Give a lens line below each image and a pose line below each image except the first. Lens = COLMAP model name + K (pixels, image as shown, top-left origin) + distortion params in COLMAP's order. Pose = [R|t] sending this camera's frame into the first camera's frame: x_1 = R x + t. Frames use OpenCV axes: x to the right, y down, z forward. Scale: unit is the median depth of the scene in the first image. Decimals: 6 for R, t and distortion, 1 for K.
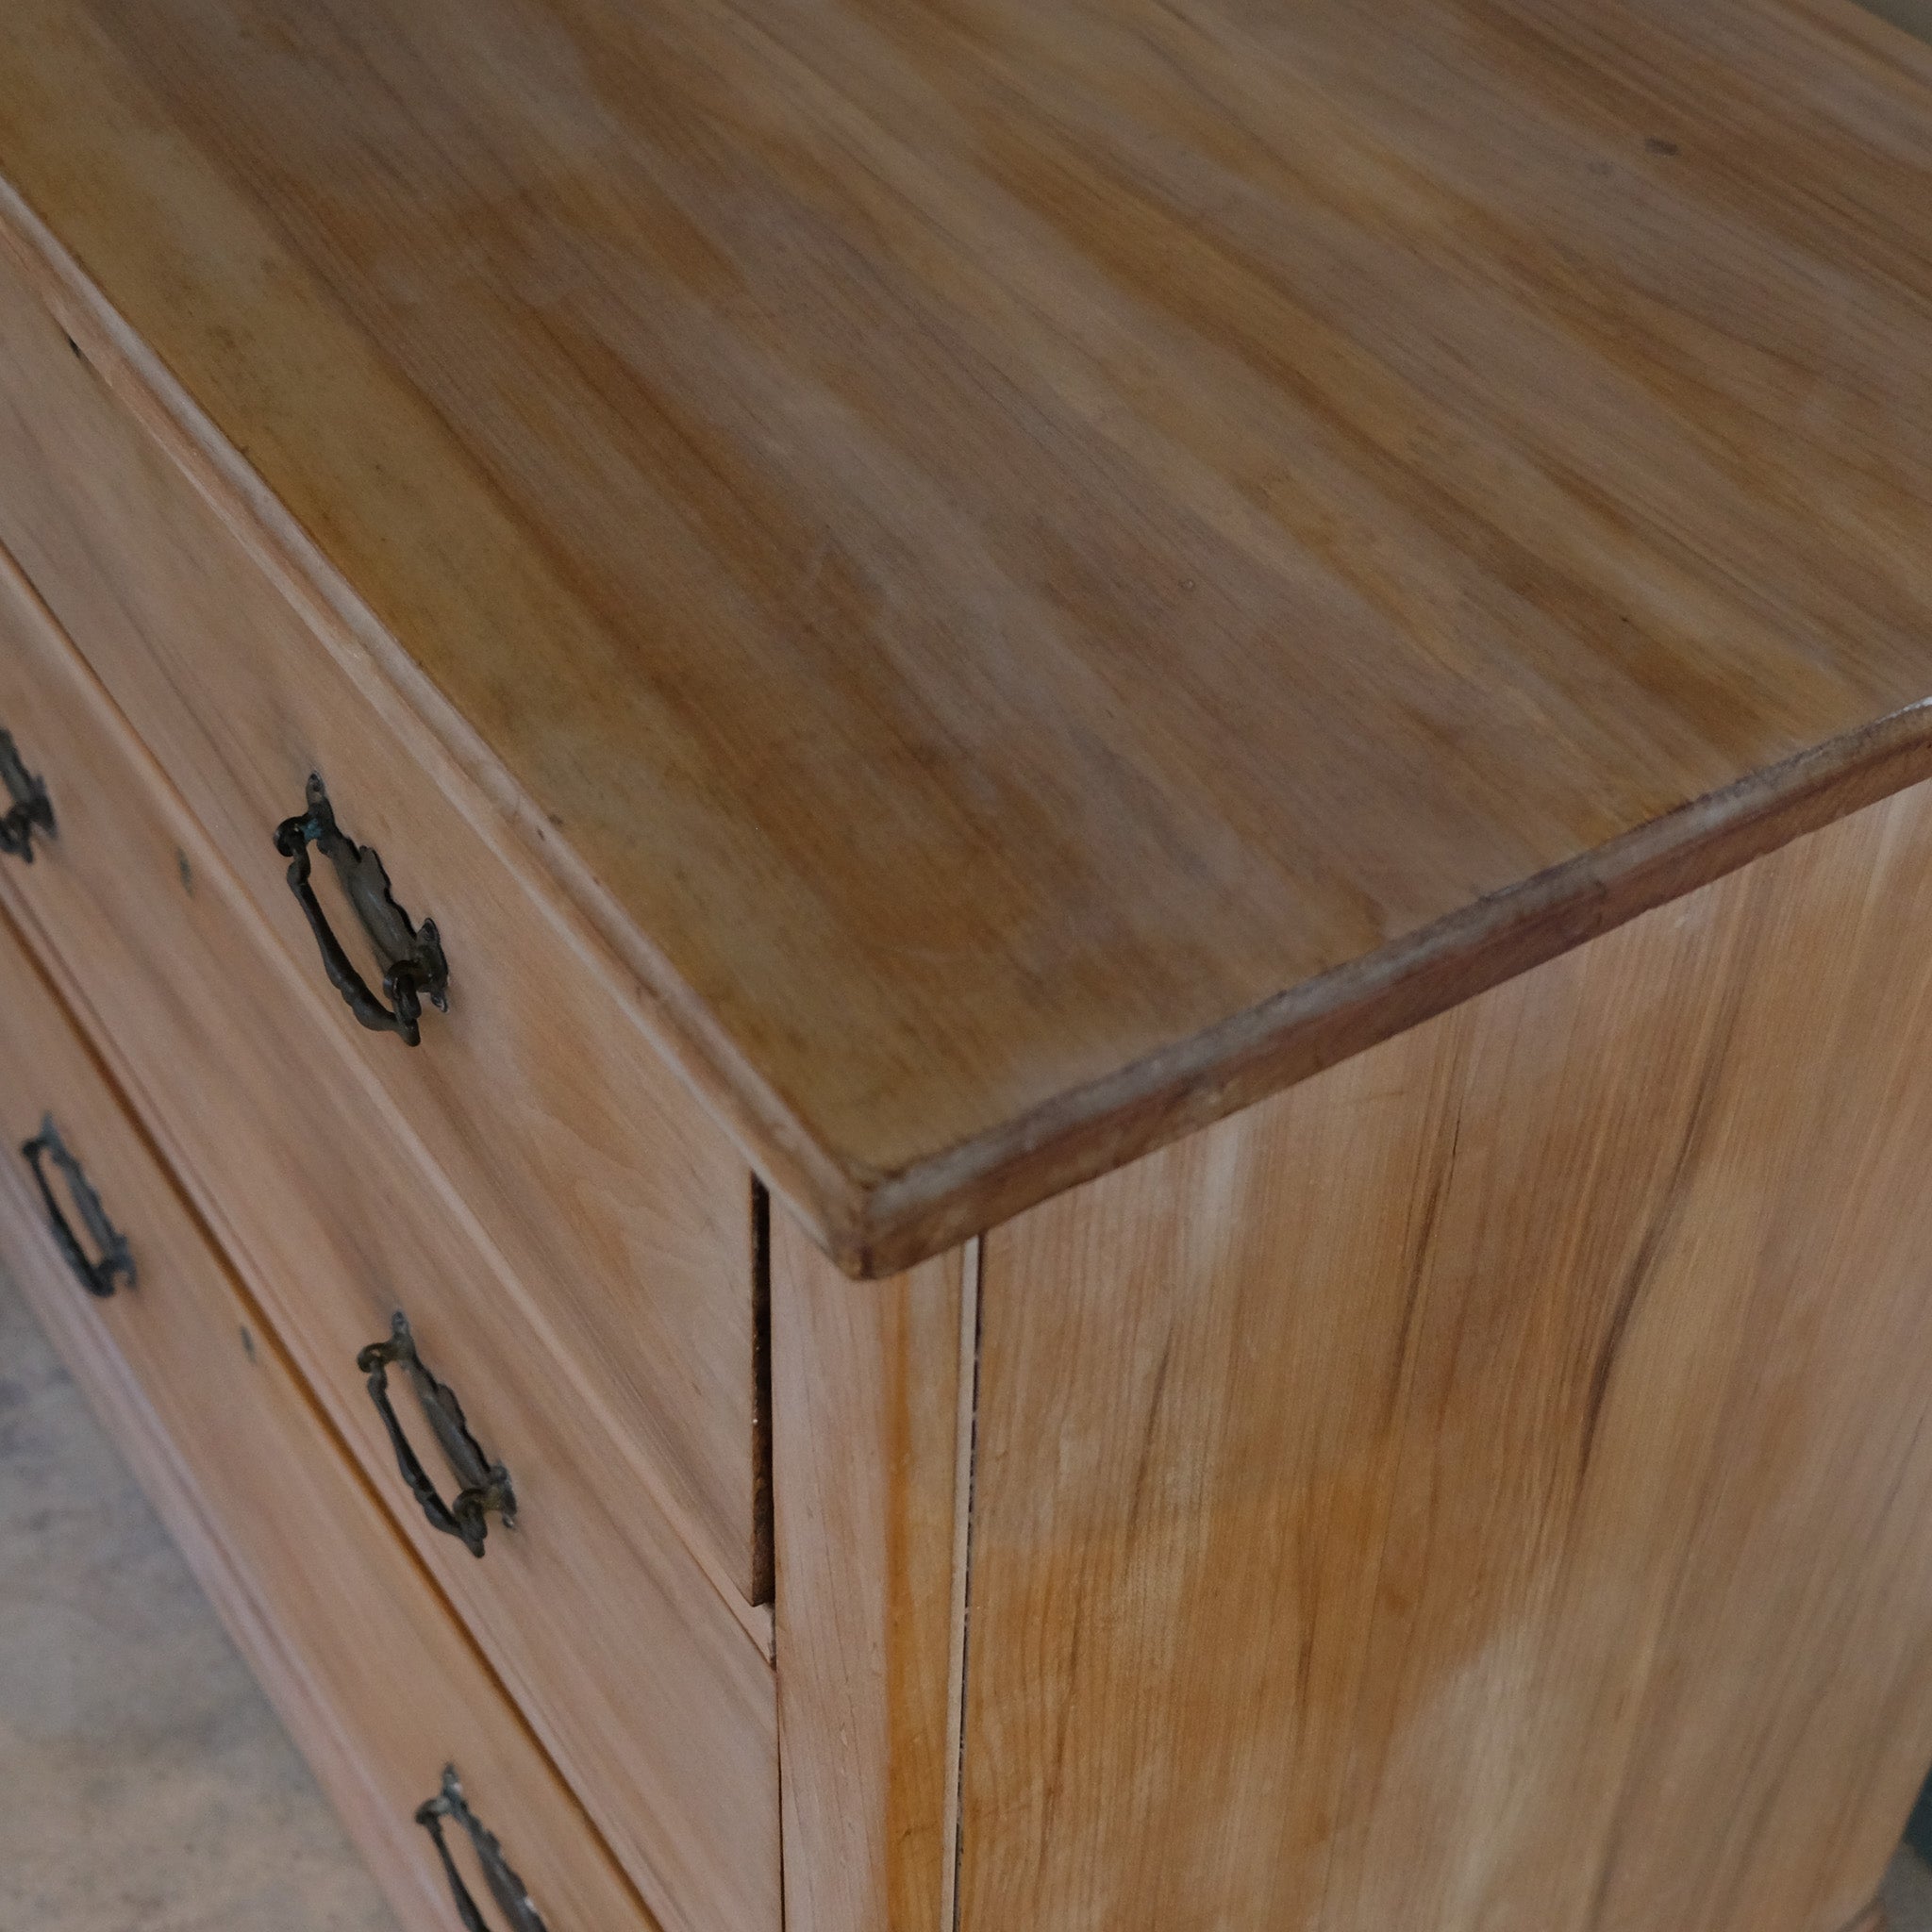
lens RADIAL K [[3059.5, 0, 1285.9], [0, 3059.5, 871.7], [0, 0, 1]] dist [-0.049234, 0.039582]
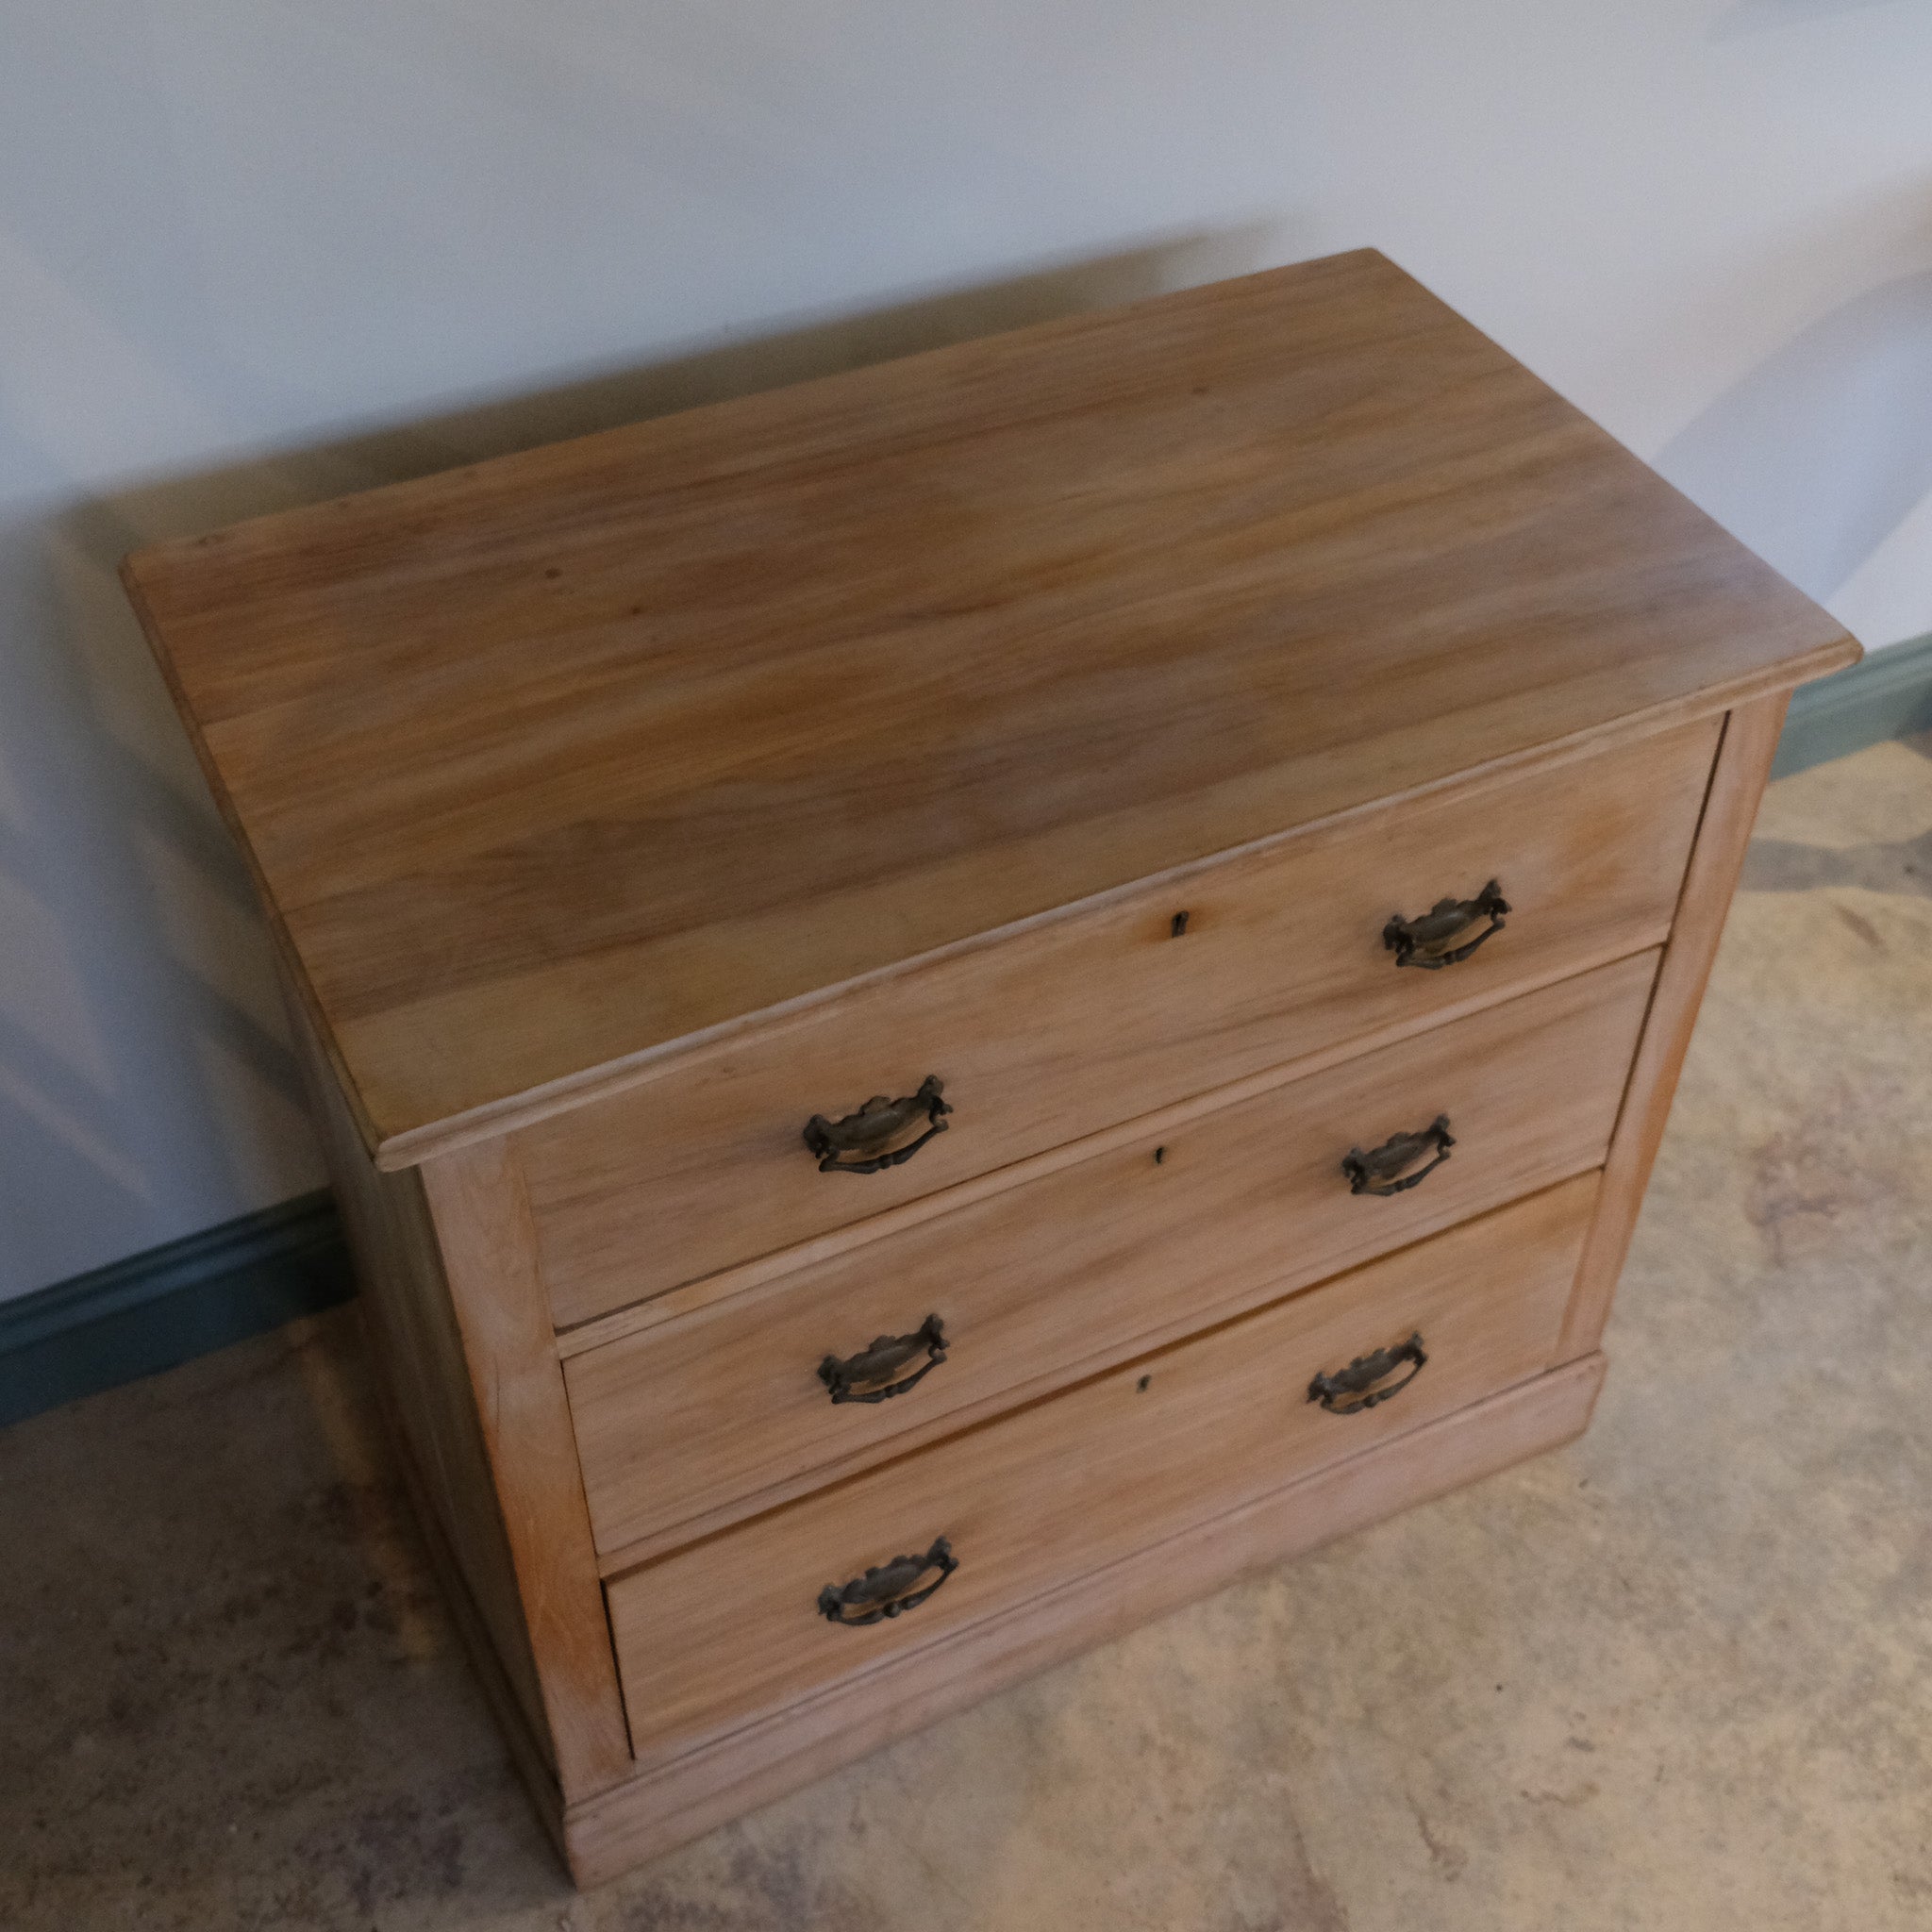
lens RADIAL K [[2411.5, 0, 966.0], [0, 2411.5, 966.0], [0, 0, 1]] dist [-0.054818, 0.196070]
pose [[0.179835, -0.745454, 0.641839, -1.665873], [0.636990, 0.585452, 0.501488, -1.192165], [-0.749602, 0.318660, 0.580131, 0.235103]]
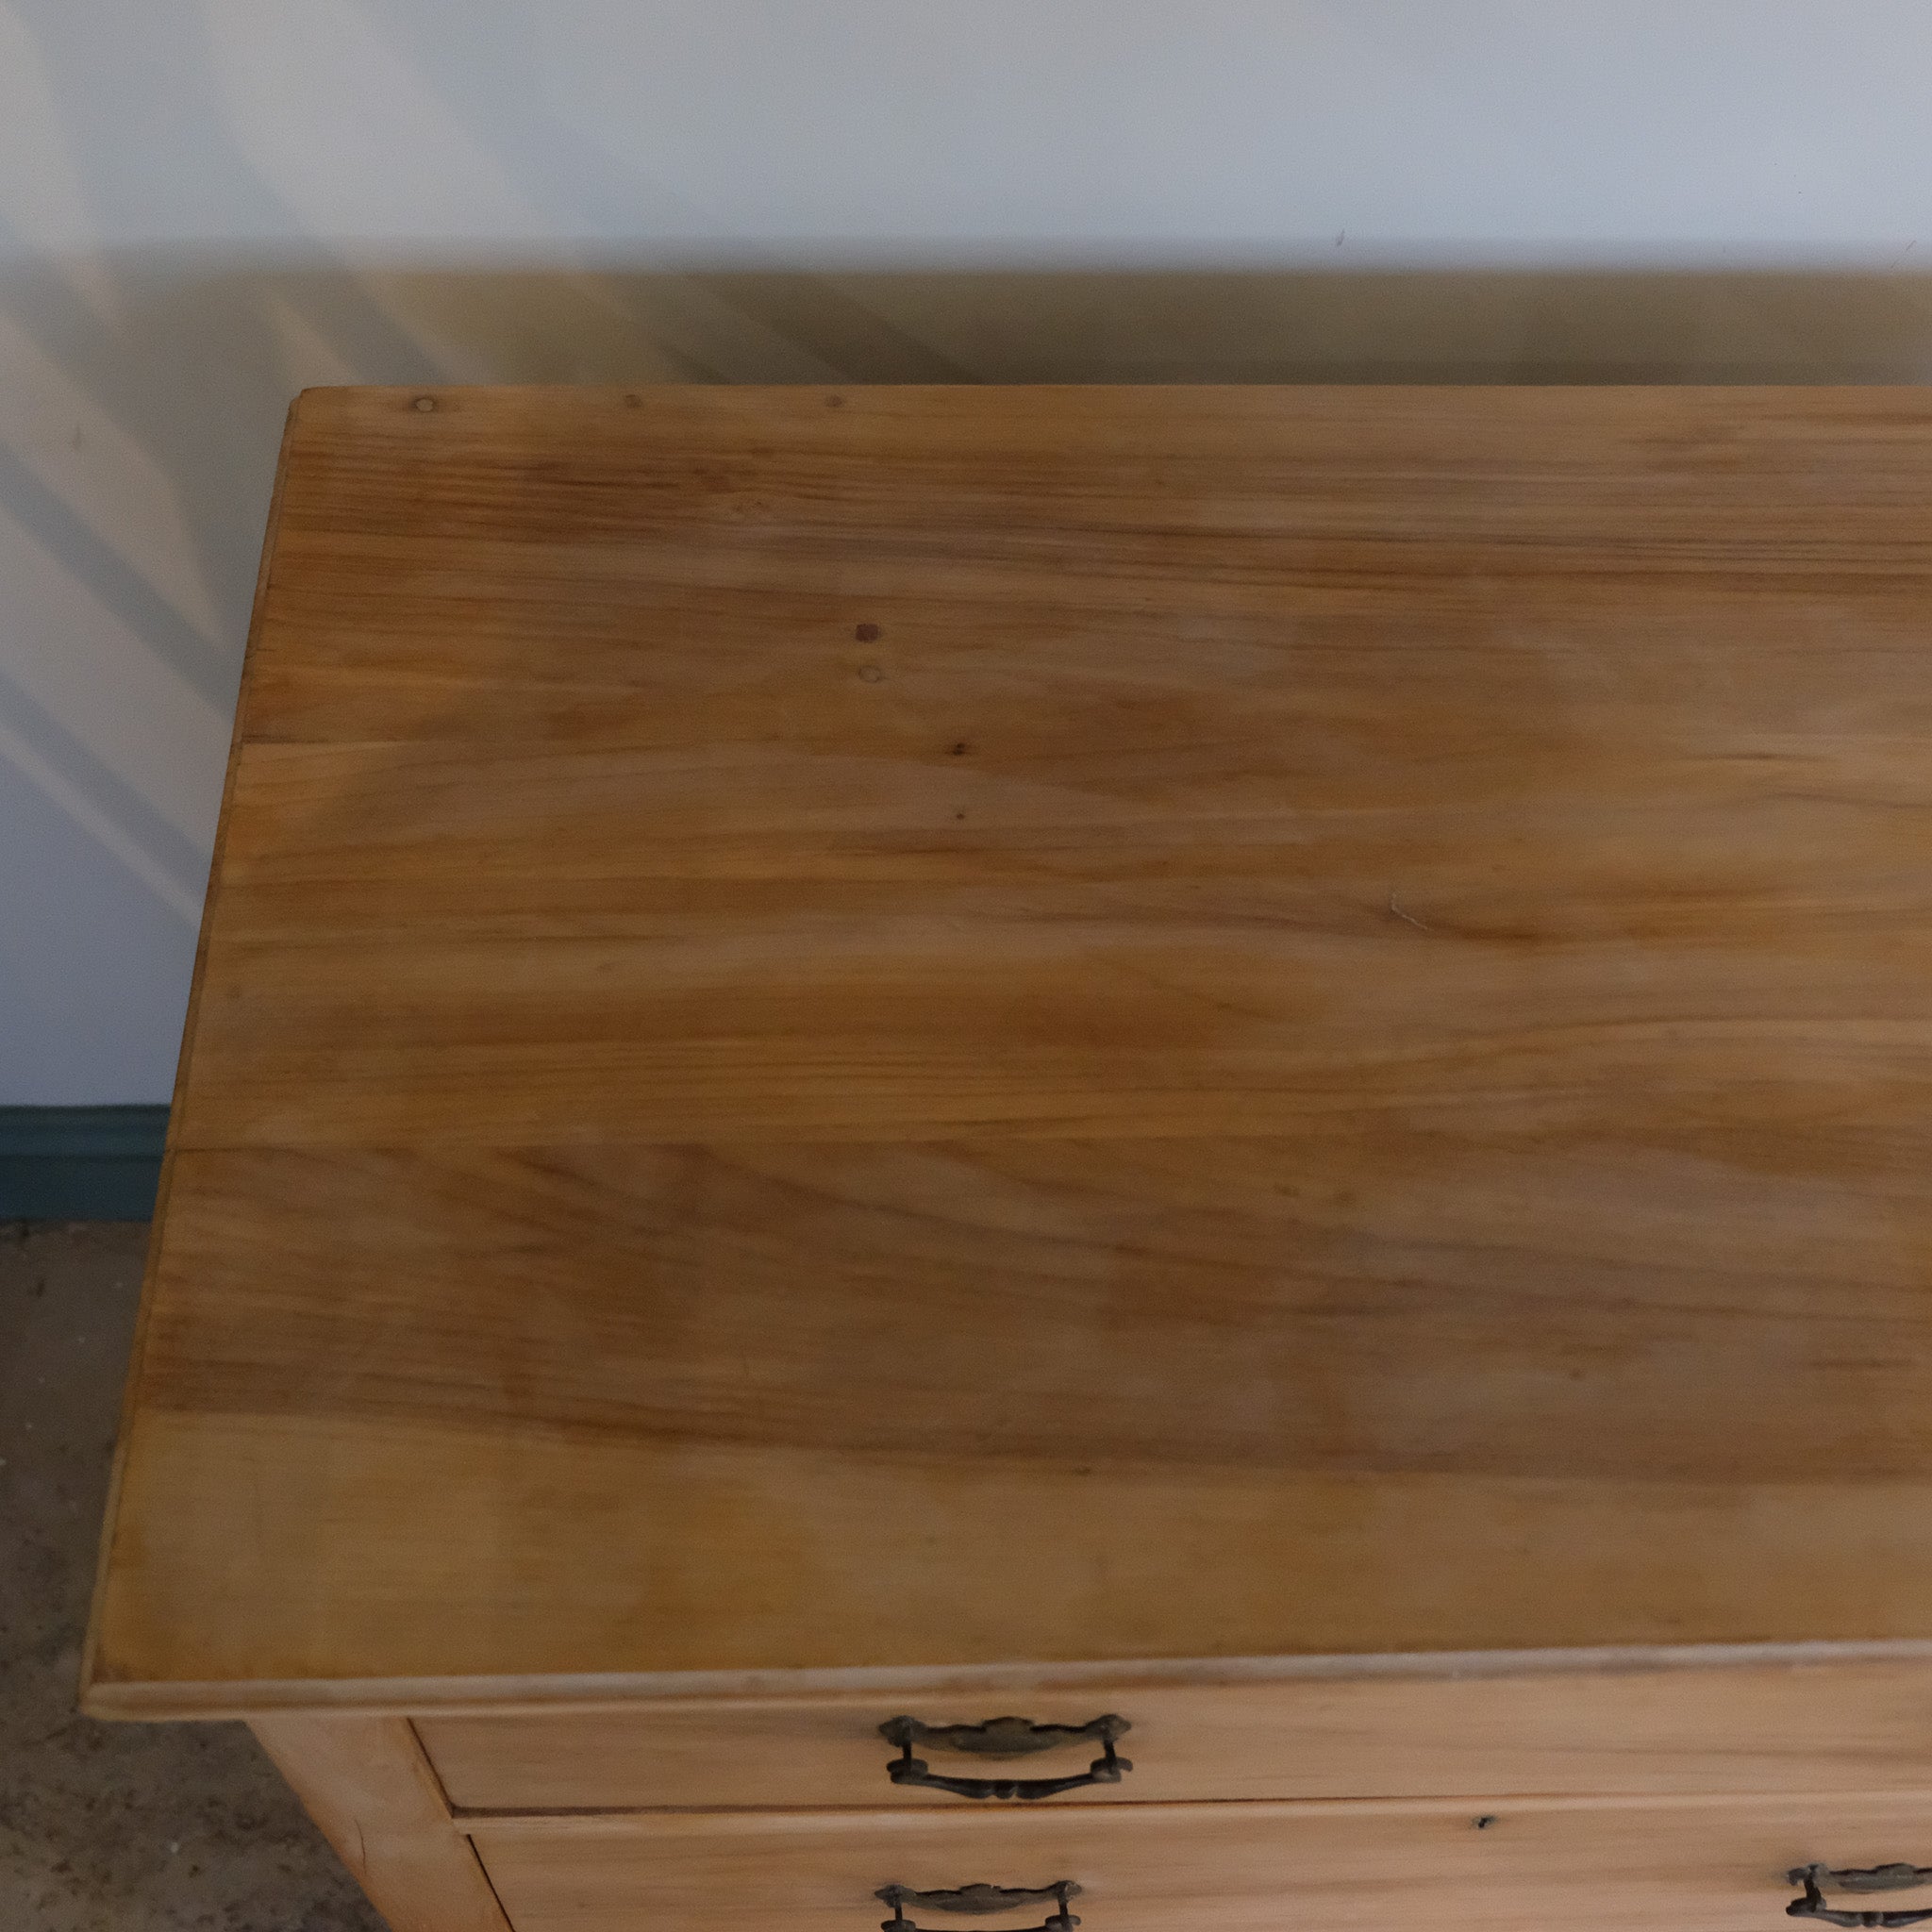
lens RADIAL K [[2333.2, 0, 883.9], [0, 2333.2, 963.5], [0, 0, 1]] dist [-0.017564, -0.002744]
pose [[0.582479, -0.710561, 0.394742, -0.819011], [0.546461, 0.701823, 0.456973, -1.031060], [-0.601746, -0.050466, 0.797091, 0.562379]]
